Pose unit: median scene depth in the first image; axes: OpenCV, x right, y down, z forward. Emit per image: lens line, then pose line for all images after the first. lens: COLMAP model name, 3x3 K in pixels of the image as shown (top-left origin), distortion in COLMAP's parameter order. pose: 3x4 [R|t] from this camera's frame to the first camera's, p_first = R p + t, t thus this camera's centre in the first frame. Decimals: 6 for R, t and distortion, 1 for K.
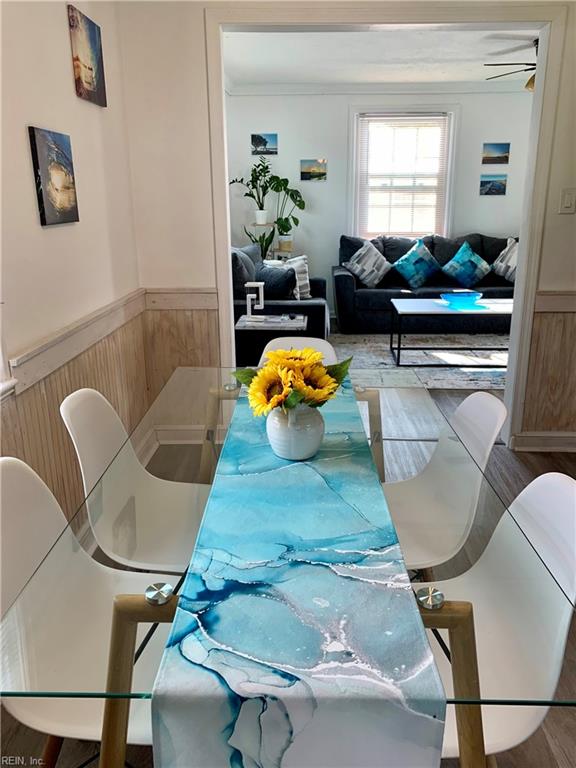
lens RADIAL K [[589.7, 0, 288.5], [0, 589.7, 404.8], [0, 0, 1]] dist [0.061893, -0.137815]
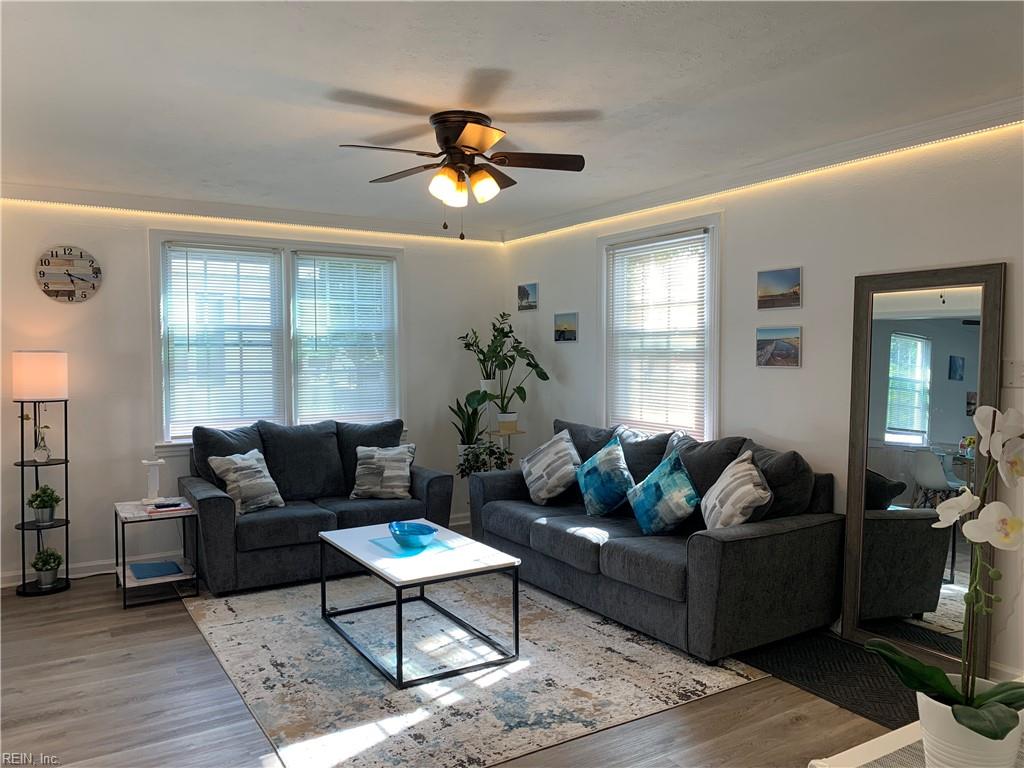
lens RADIAL K [[781.2, 0, 517.1], [0, 781.2, 386.9], [0, 0, 1]] dist [0.064789, -0.072421]
pose [[0.561897, 0.040530, -0.826214, 0.792205], [-0.276224, 0.950661, -0.141222, -0.189894], [0.779726, 0.307572, 0.545369, 0.492735]]
